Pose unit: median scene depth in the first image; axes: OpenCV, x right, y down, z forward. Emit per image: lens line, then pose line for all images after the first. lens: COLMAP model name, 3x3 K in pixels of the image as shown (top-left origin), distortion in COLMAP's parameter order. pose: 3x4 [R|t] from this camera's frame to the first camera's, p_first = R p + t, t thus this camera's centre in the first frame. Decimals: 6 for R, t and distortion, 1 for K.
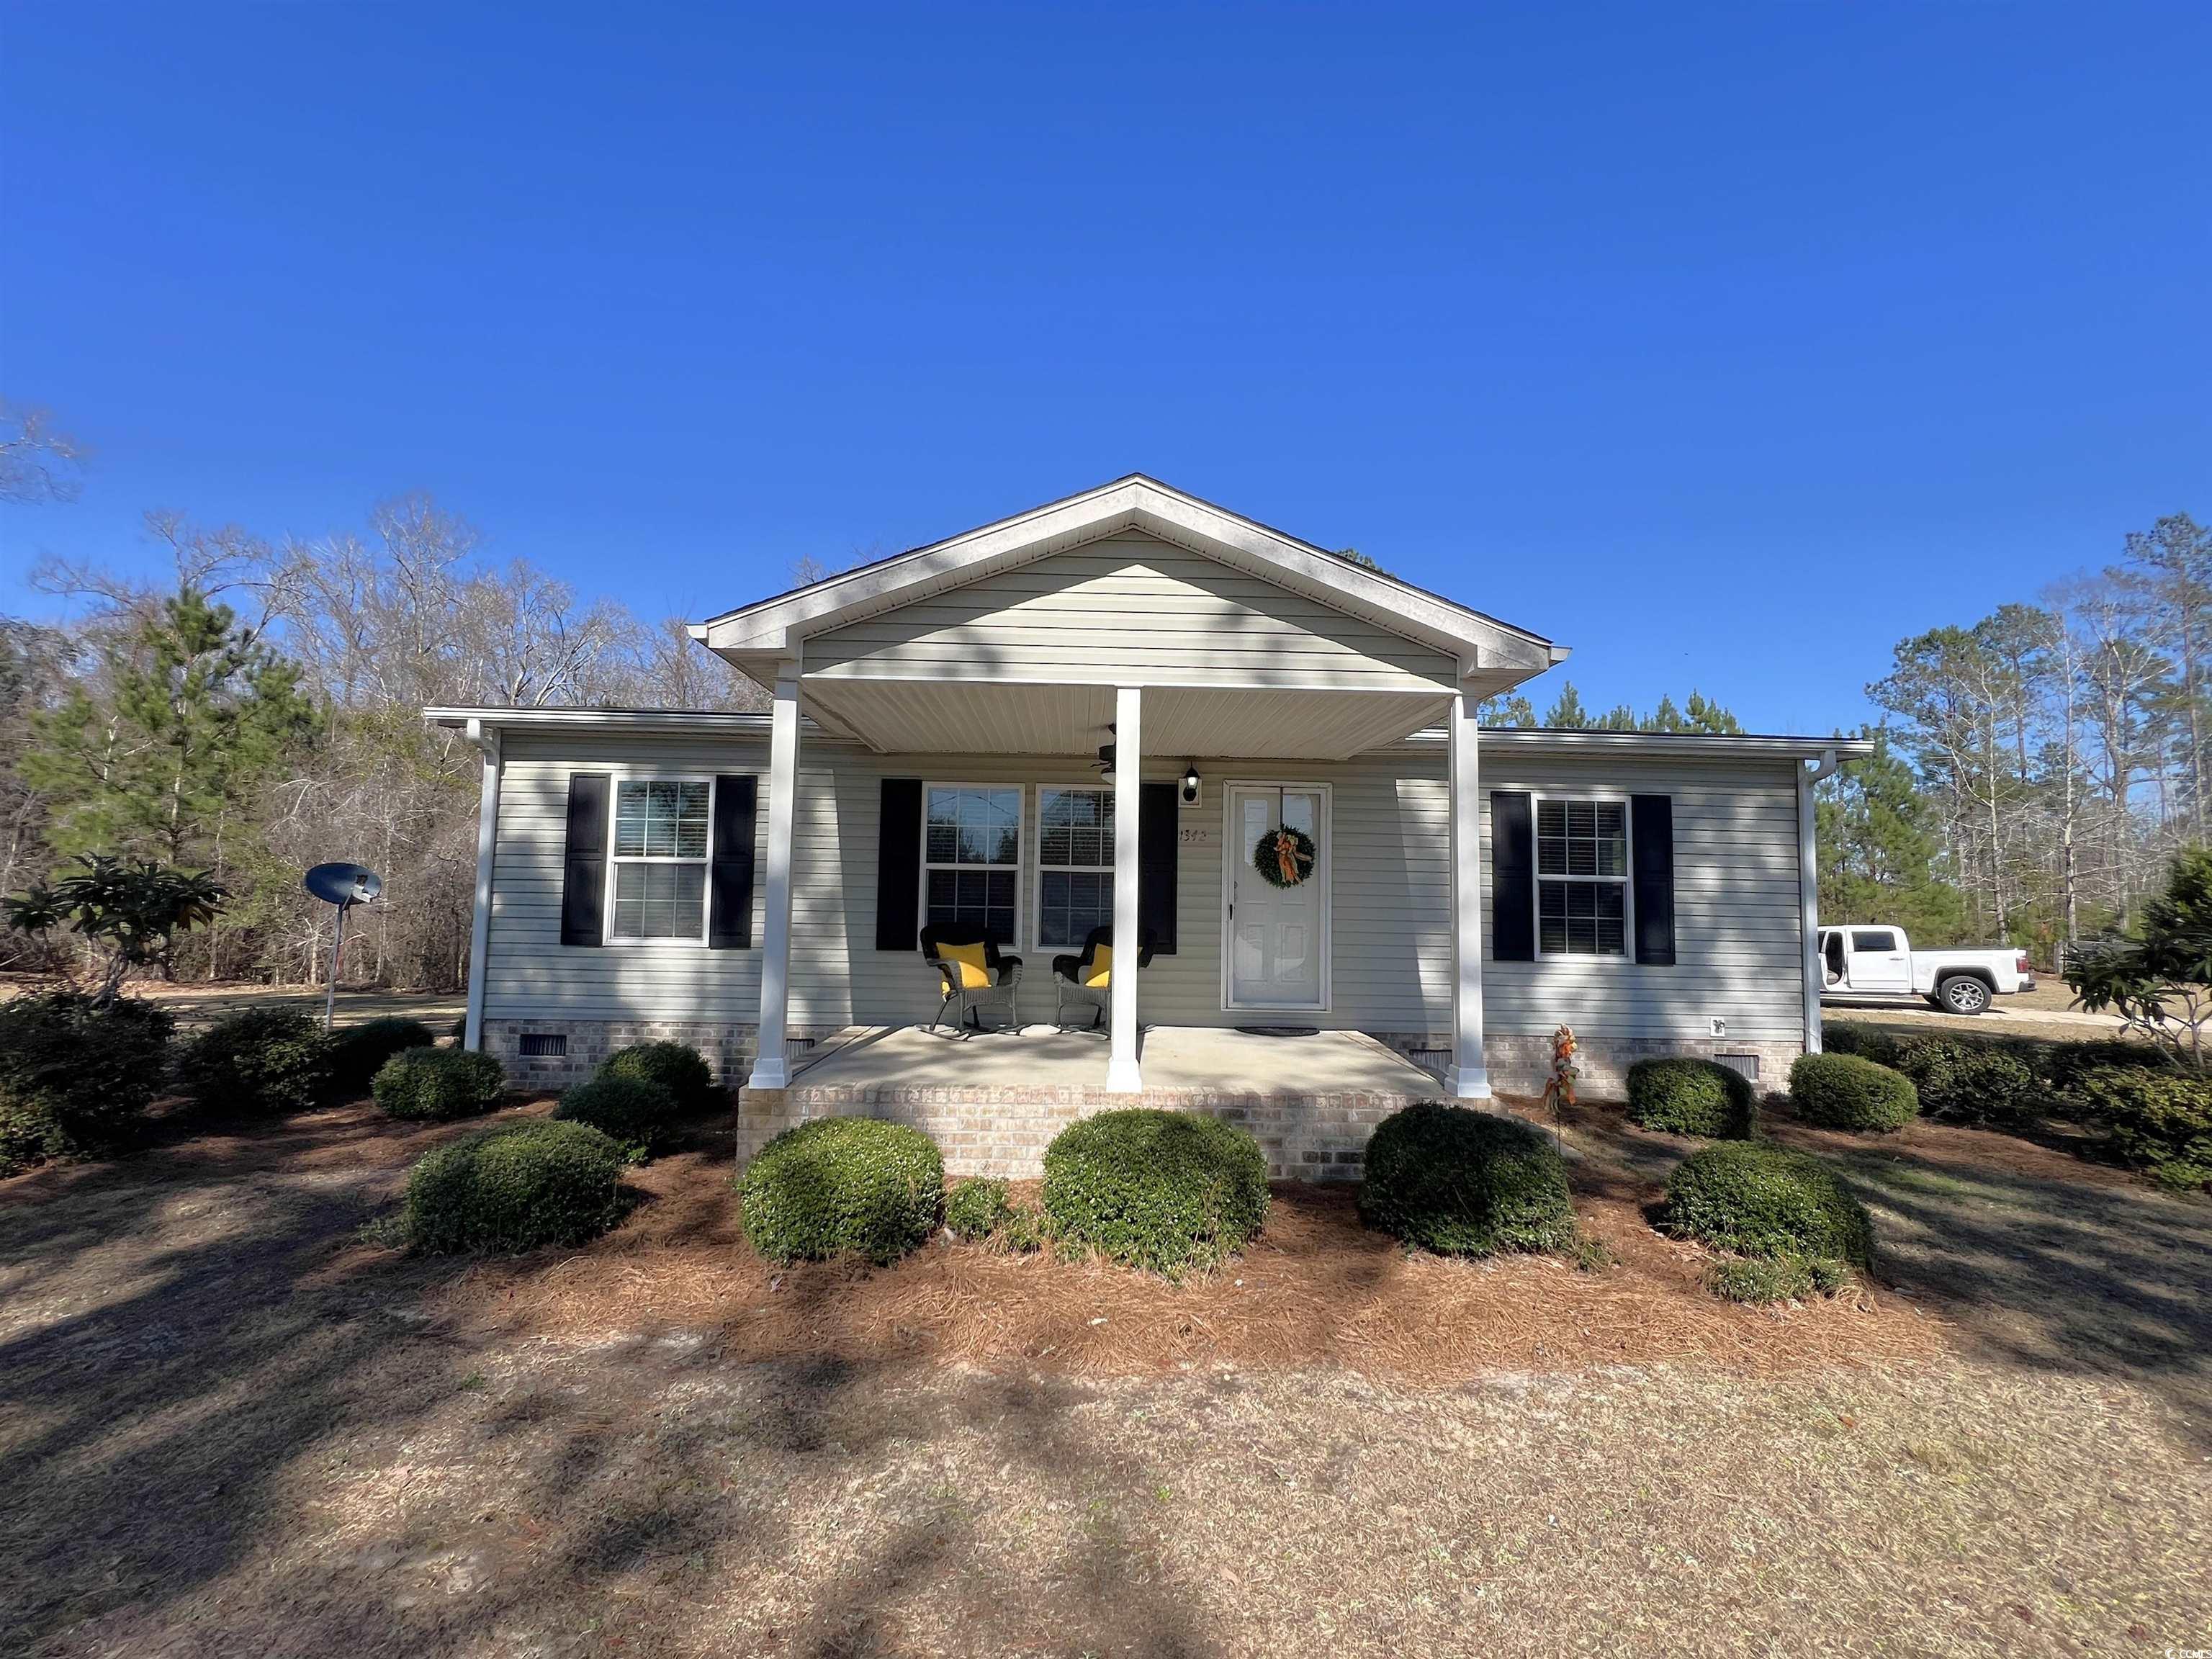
lens RADIAL K [[941.3, 0, 1101.0], [0, 941.3, 839.2], [0, 0, 1]] dist [-0.000892, -0.000062]
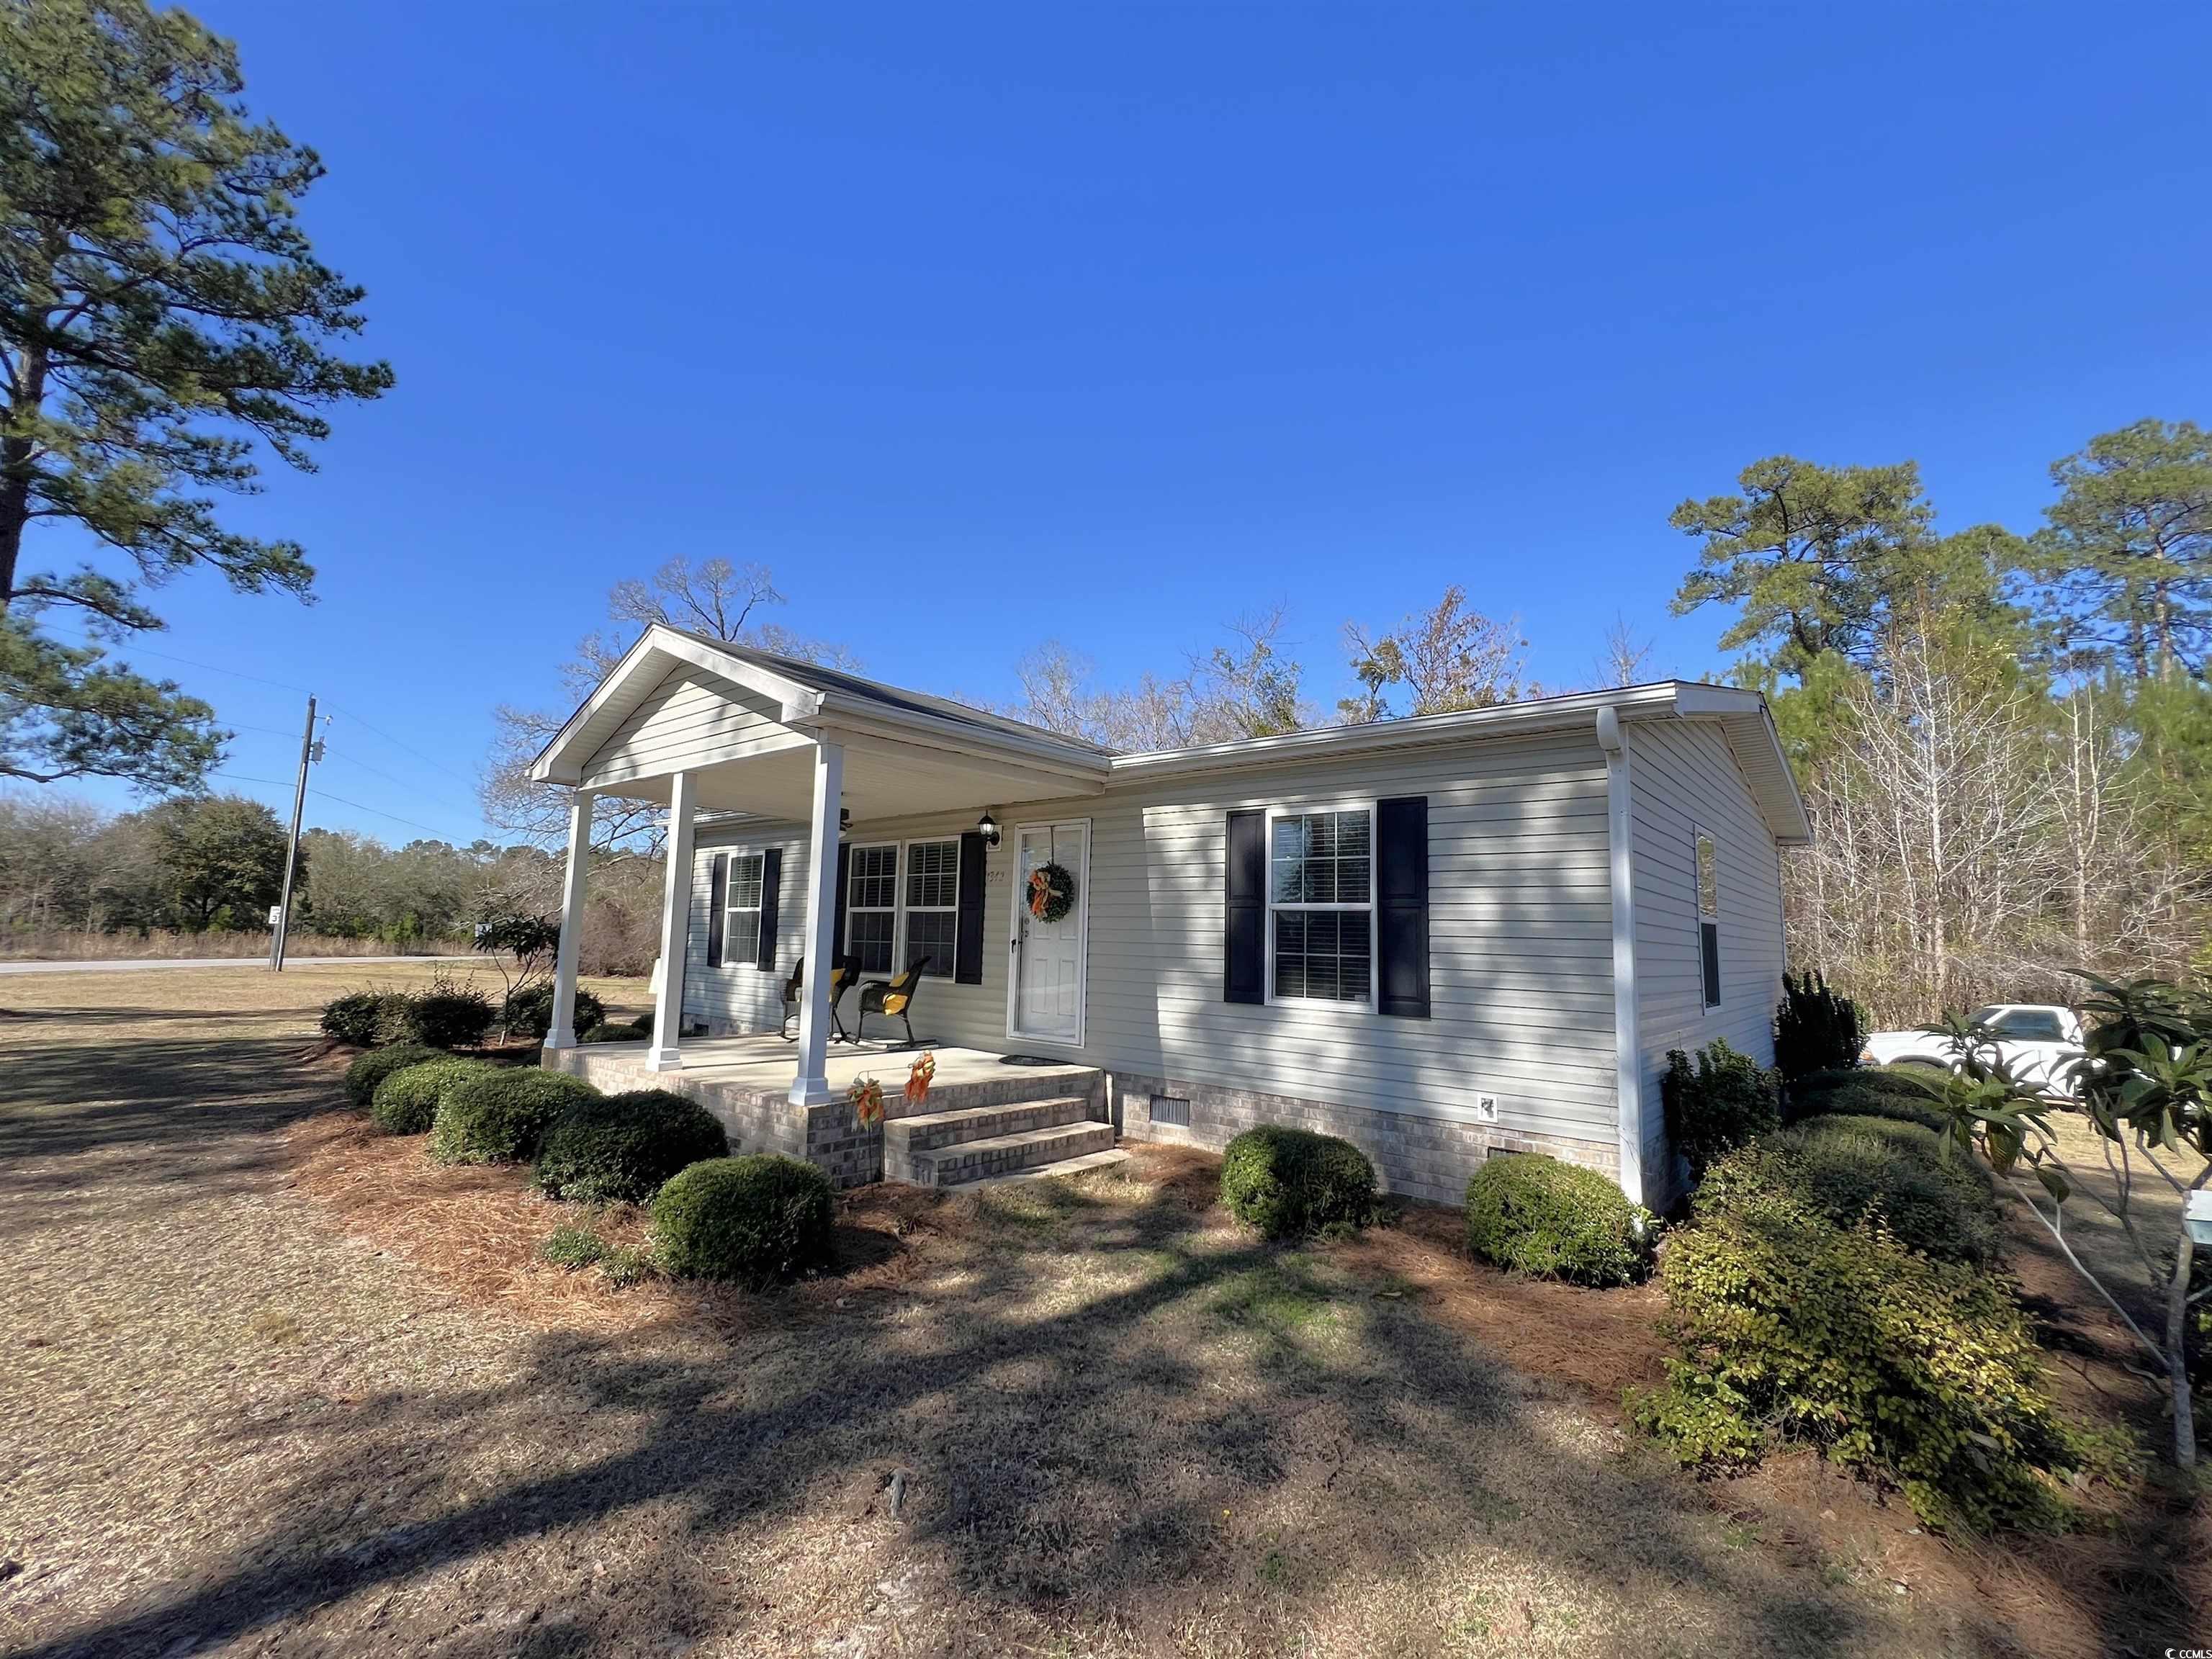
lens RADIAL K [[941.3, 0, 1101.0], [0, 941.3, 839.2], [0, 0, 1]] dist [-0.000892, -0.000062]
pose [[0.750933, -0.071551, -0.656491, 0.918016], [0.032695, 0.996922, -0.071257, 0.035284], [0.659569, 0.032045, 0.750961, 0.253950]]
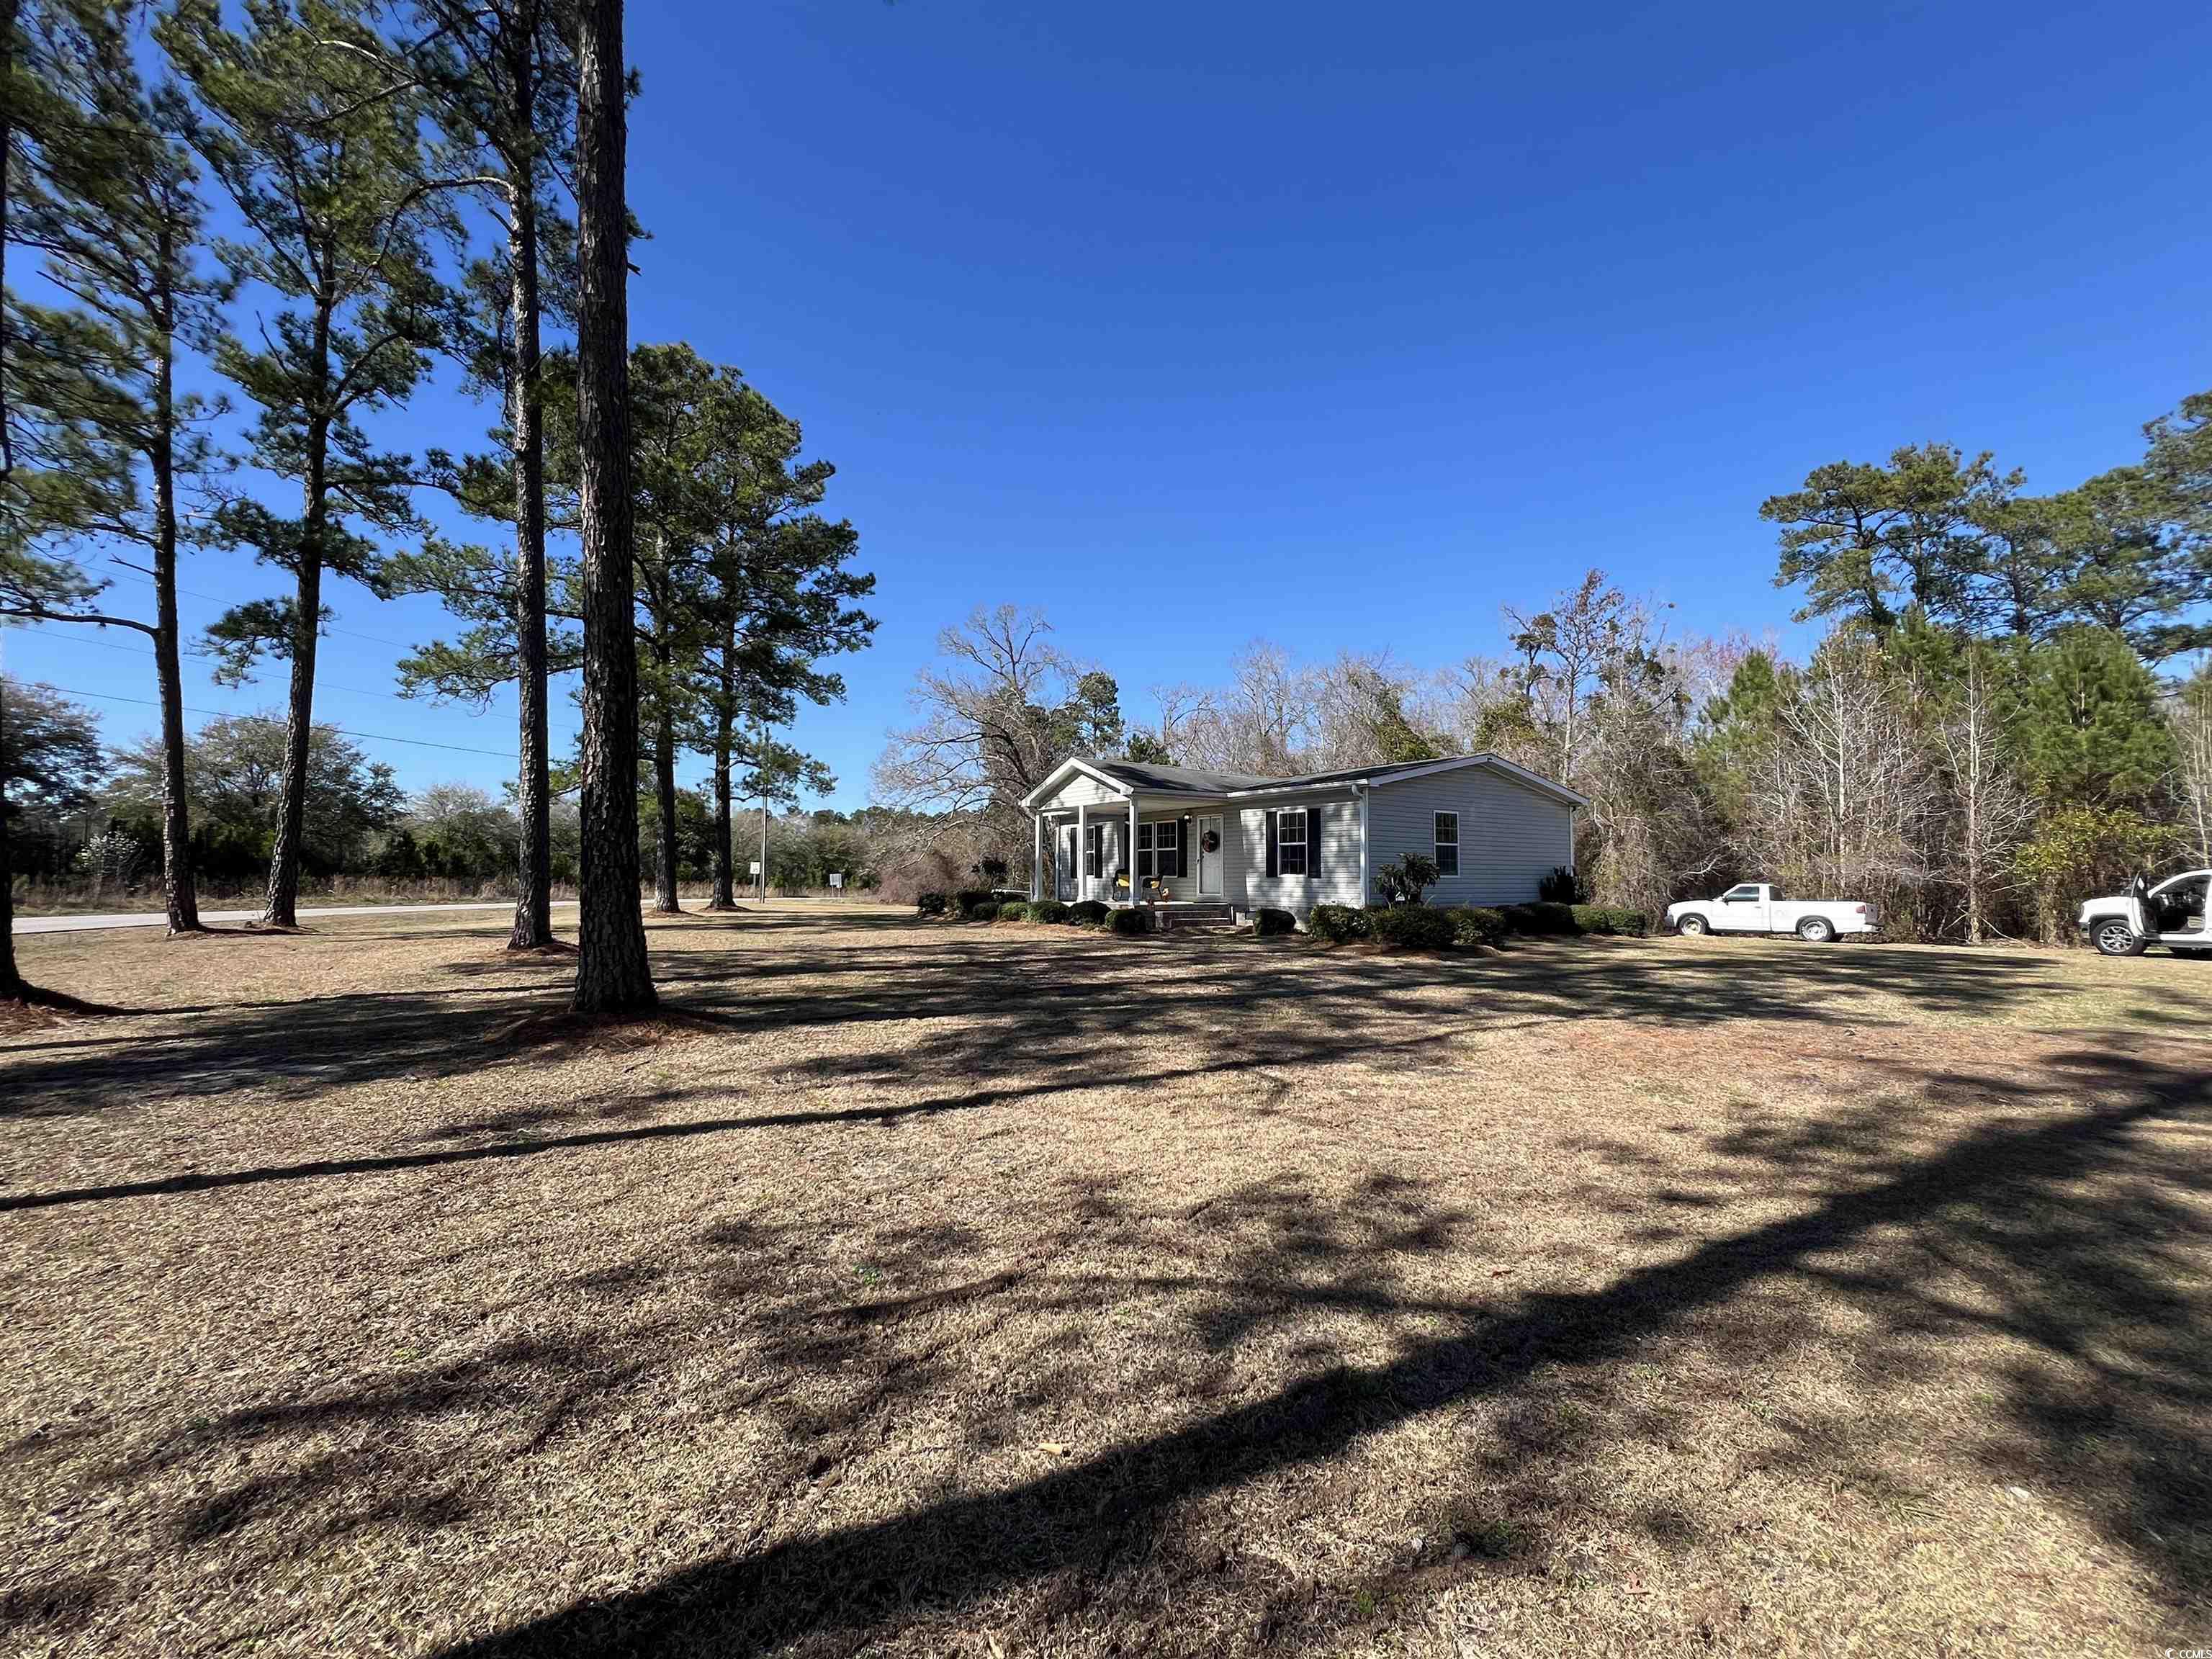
lens RADIAL K [[941.3, 0, 1101.0], [0, 941.3, 839.2], [0, 0, 1]] dist [-0.000892, -0.000062]
pose [[0.560700, -0.053158, -0.826311, 2.314885], [0.060685, 0.997892, -0.023018, 0.053076], [0.825792, -0.037238, 0.562744, -0.841027]]
